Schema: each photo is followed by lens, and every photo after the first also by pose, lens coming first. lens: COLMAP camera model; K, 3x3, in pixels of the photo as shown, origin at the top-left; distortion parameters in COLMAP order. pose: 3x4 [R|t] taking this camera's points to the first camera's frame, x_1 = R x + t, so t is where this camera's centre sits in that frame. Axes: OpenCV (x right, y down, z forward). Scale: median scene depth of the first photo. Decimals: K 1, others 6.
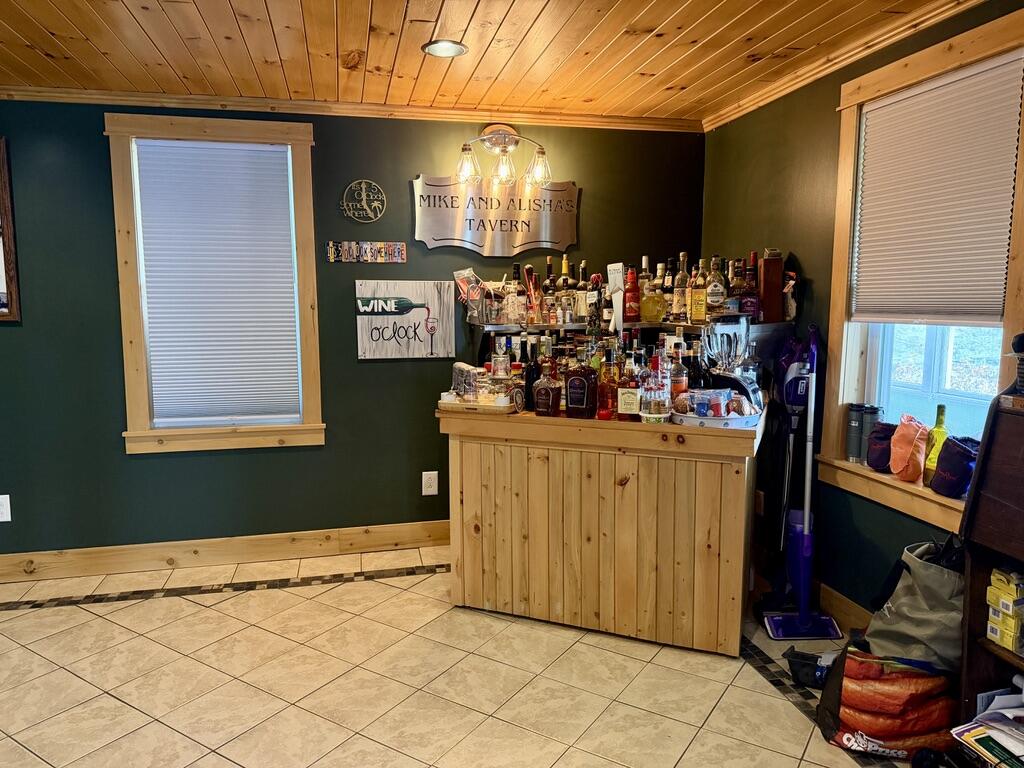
lens RADIAL K [[714.9, 0, 510.9], [0, 714.9, 385.5], [0, 0, 1]] dist [0.076981, -0.064880]
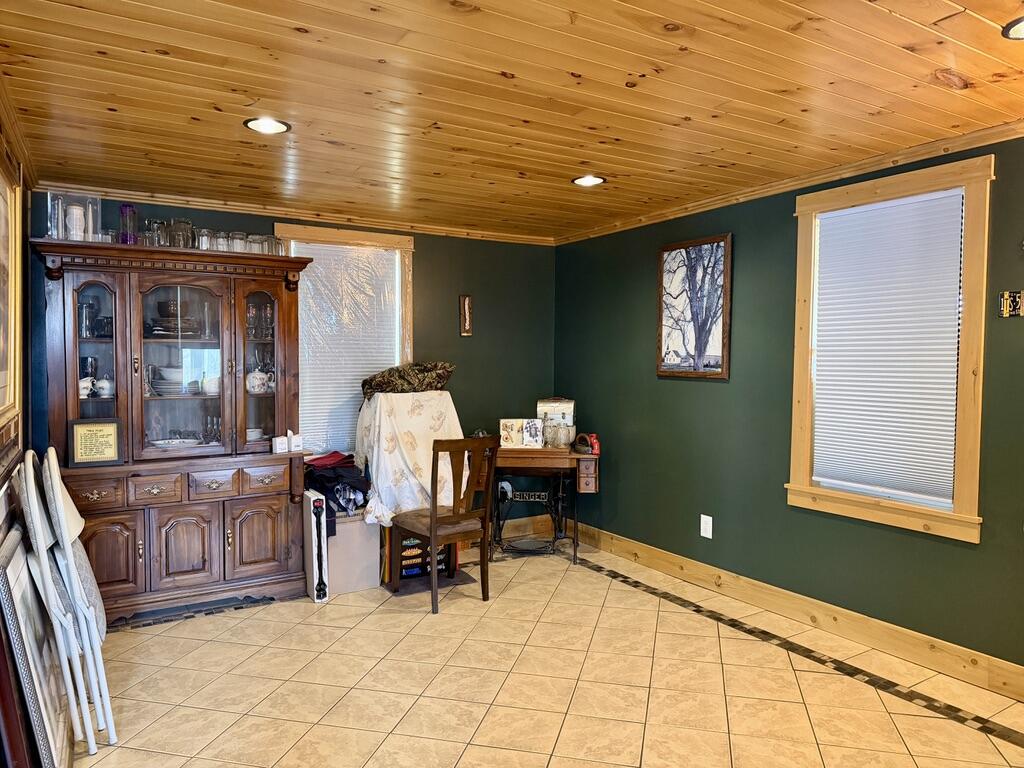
lens RADIAL K [[714.9, 0, 513.8], [0, 714.9, 388.0], [0, 0, 1]] dist [0.076981, -0.064880]
pose [[0.358921, 0.045809, -0.932243, 0.330554], [-0.118264, 0.992977, 0.003261, -0.033966], [0.925845, 0.109081, 0.361817, 0.223630]]
